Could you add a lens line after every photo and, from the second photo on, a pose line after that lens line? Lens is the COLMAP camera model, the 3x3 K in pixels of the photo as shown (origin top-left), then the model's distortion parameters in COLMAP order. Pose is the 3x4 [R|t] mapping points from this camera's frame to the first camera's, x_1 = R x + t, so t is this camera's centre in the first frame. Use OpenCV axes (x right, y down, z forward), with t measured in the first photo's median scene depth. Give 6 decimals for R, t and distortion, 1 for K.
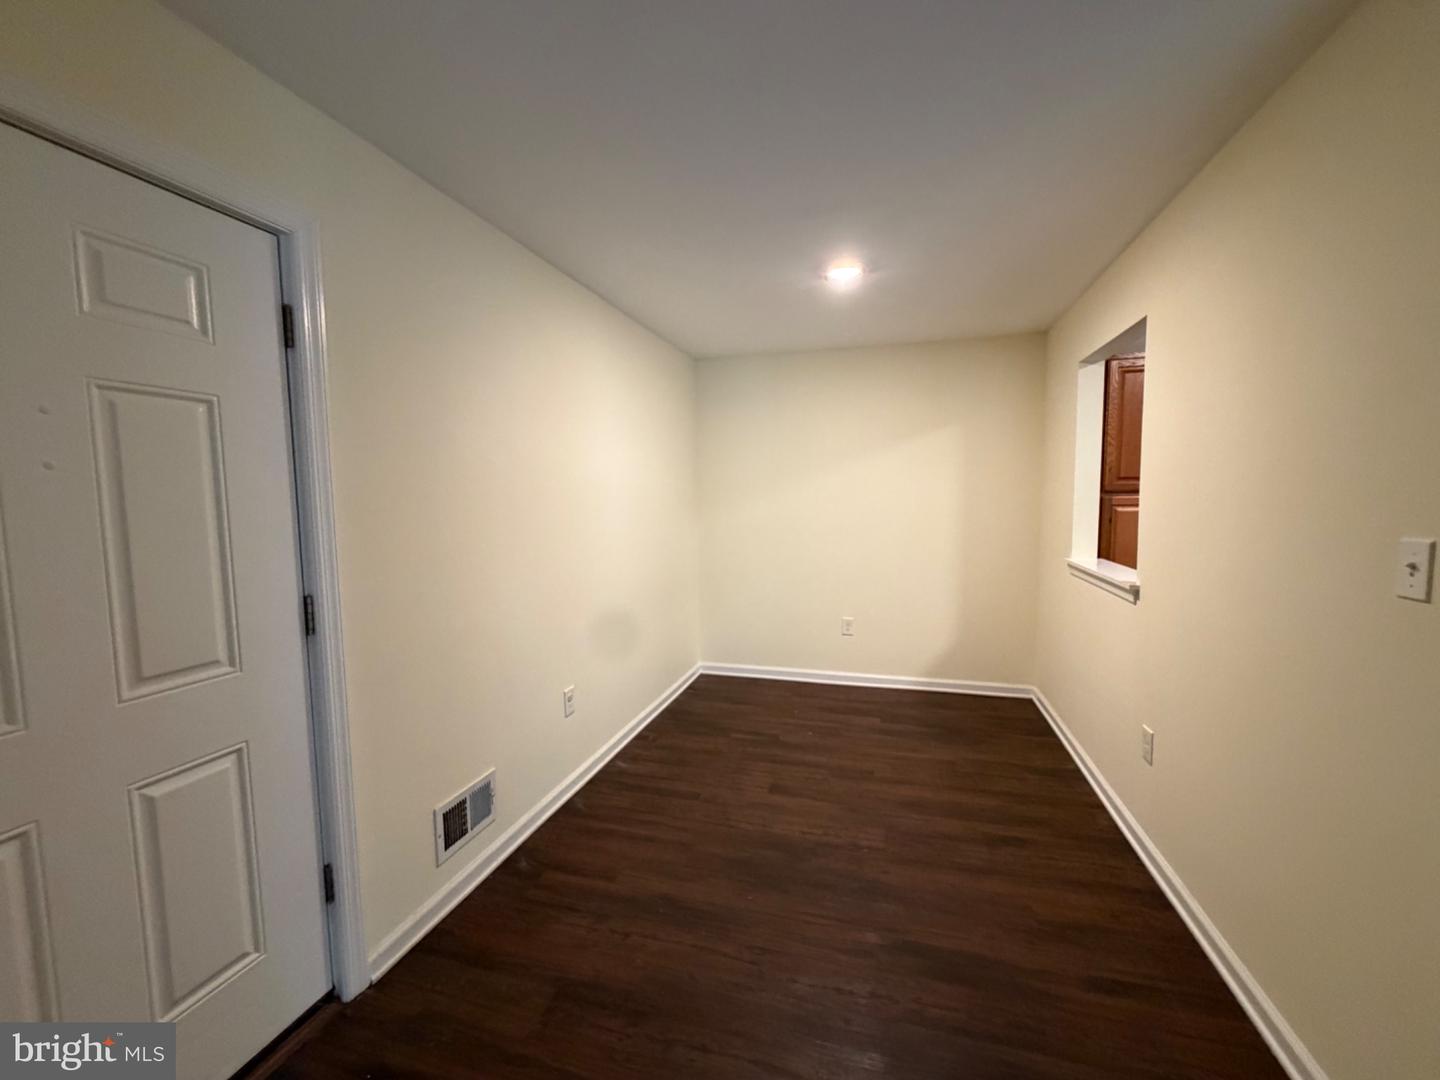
lens RADIAL K [[572.2, 0, 724.3], [0, 572.2, 543.5], [0, 0, 1]] dist [0.000868, 0.000045]
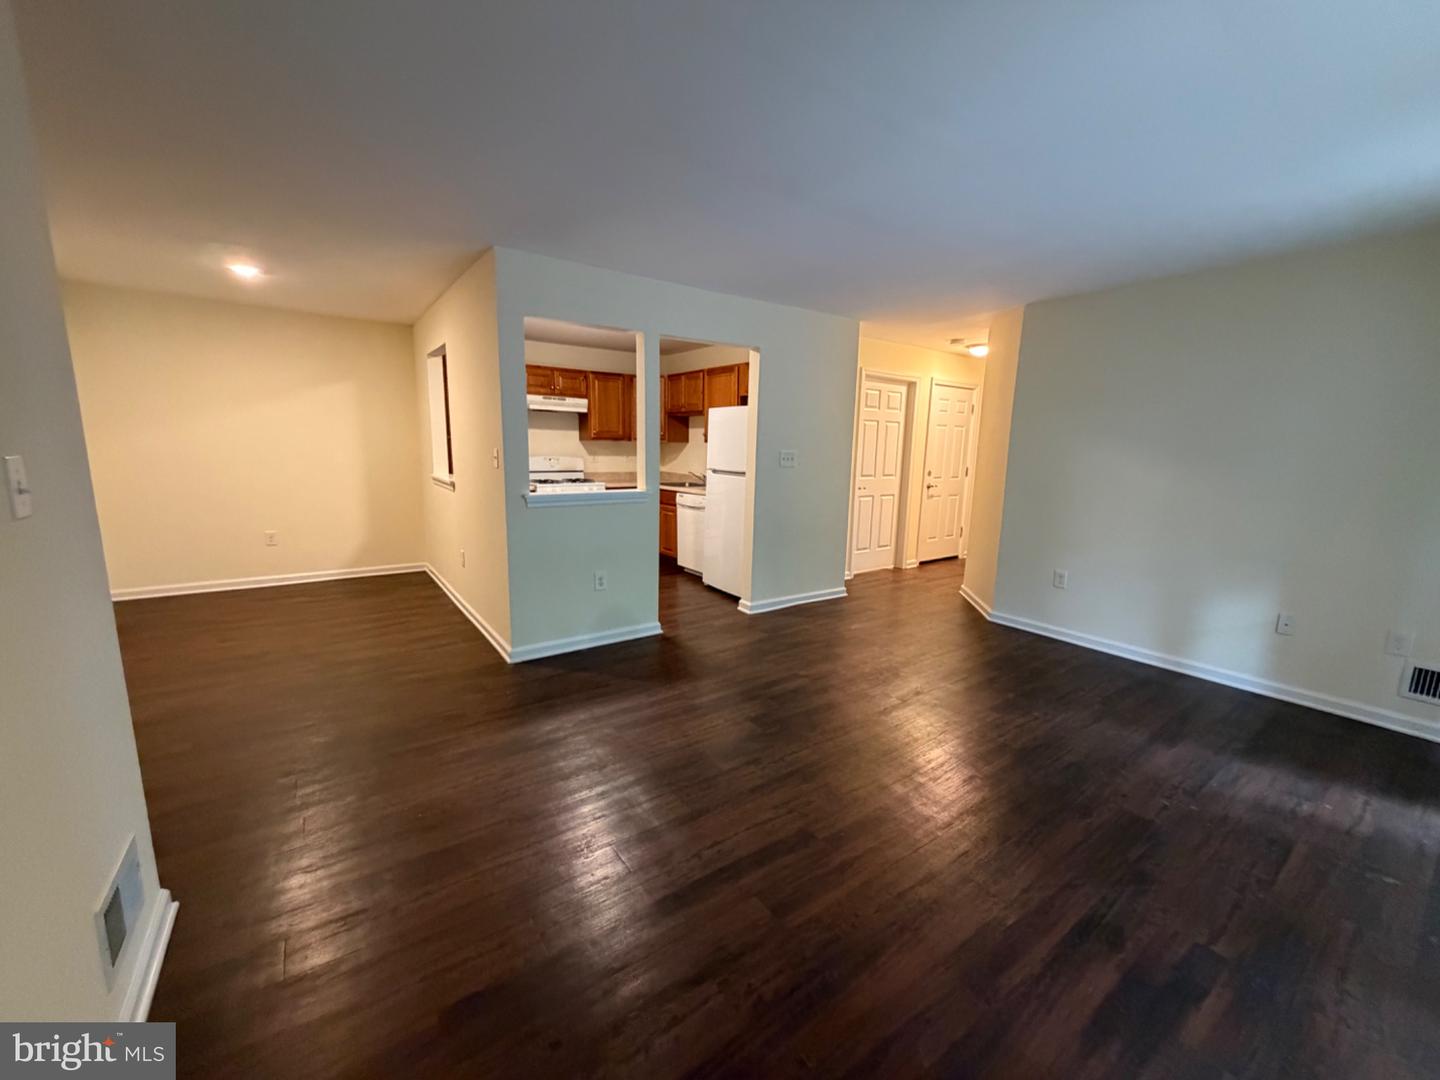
lens RADIAL K [[572.2, 0, 724.3], [0, 572.2, 543.5], [0, 0, 1]] dist [0.000868, 0.000045]
pose [[0.611377, -0.103045, 0.784602, -0.235464], [0.029723, 0.993776, 0.107357, 0.084032], [-0.790781, -0.042315, 0.610635, -0.797942]]
